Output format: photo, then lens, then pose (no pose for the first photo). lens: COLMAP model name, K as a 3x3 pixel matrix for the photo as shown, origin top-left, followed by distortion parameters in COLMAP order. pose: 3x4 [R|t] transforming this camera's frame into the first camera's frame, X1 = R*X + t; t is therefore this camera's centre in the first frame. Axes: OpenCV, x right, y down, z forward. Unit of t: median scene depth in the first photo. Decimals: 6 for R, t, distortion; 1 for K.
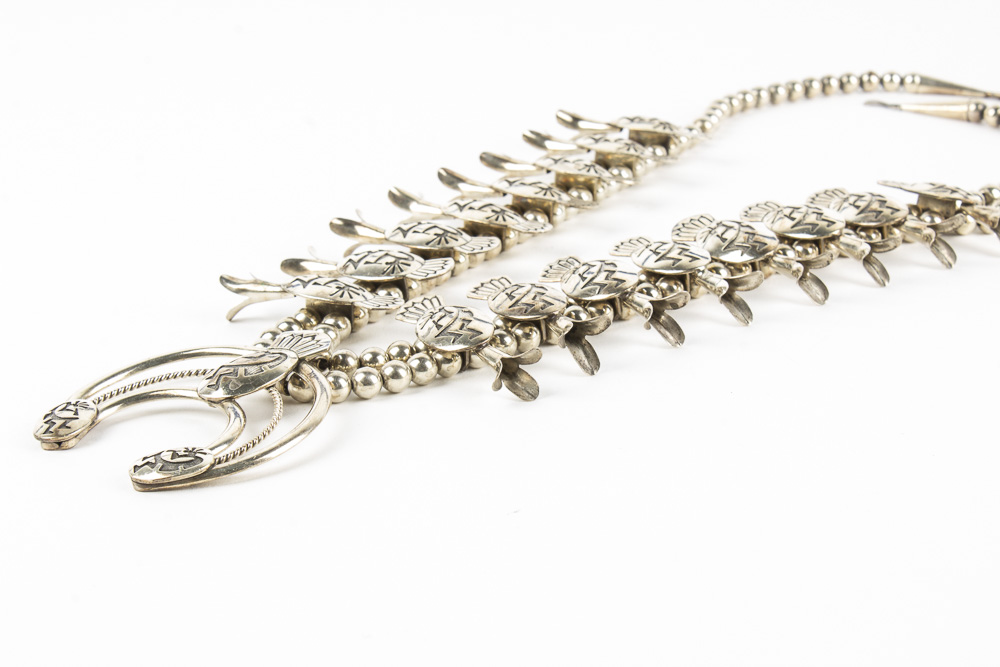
lens RADIAL K [[2362.1, 0, 502.8], [0, 2362.1, 333.3], [0, 0, 1]] dist [0.034825, 0.000000]
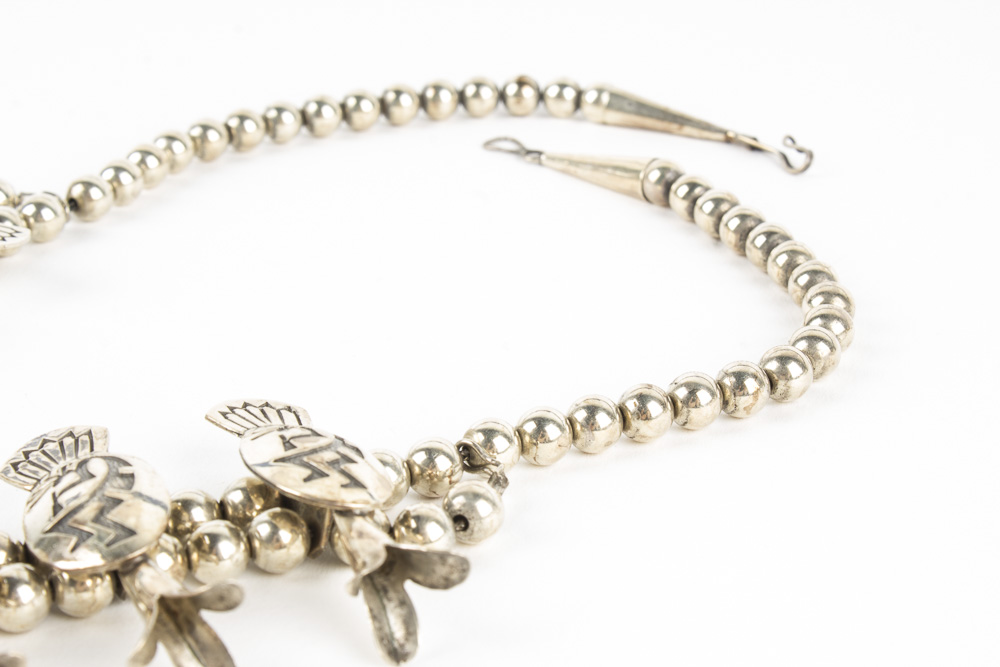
lens RADIAL K [[2158.2, 0, 503.5], [0, 2158.2, 333.8], [0, 0, 1]] dist [-0.002373, 0.000000]
pose [[0.986931, 0.073373, -0.143467, 0.313762], [-0.061306, 0.994337, 0.086803, -0.132907], [0.149024, -0.076873, 0.985841, 0.727588]]
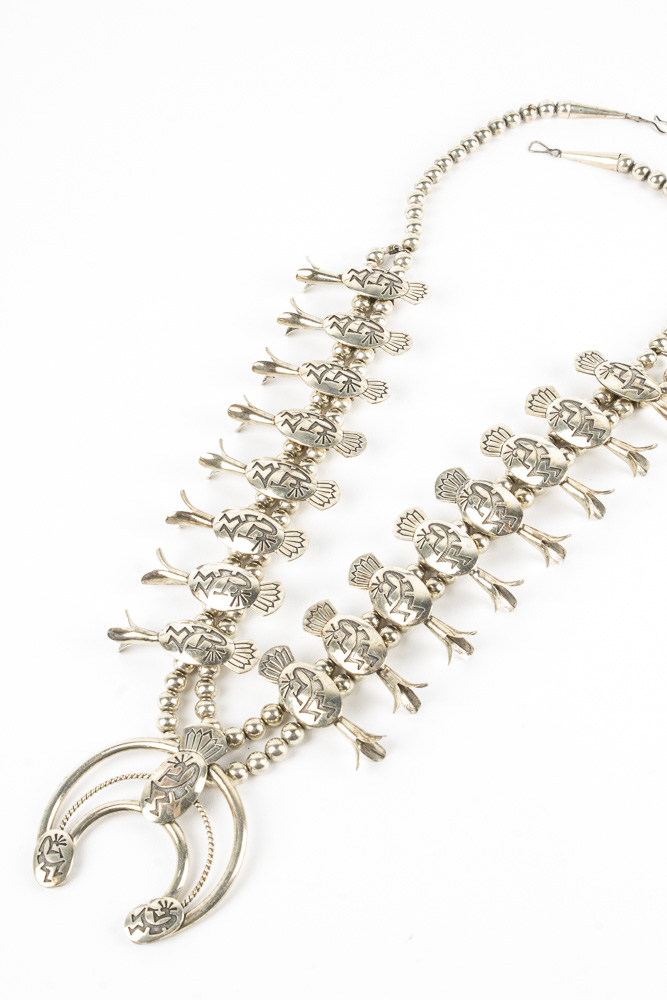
lens RADIAL K [[1959.1, 0, 335.8], [0, 1959.1, 501.0], [0, 0, 1]] dist [0.030335, 0.000000]
pose [[0.979843, -0.186901, 0.070533, -0.063012], [0.119165, 0.830230, 0.544535, -0.687122], [-0.160333, -0.525154, 0.835767, 0.129809]]
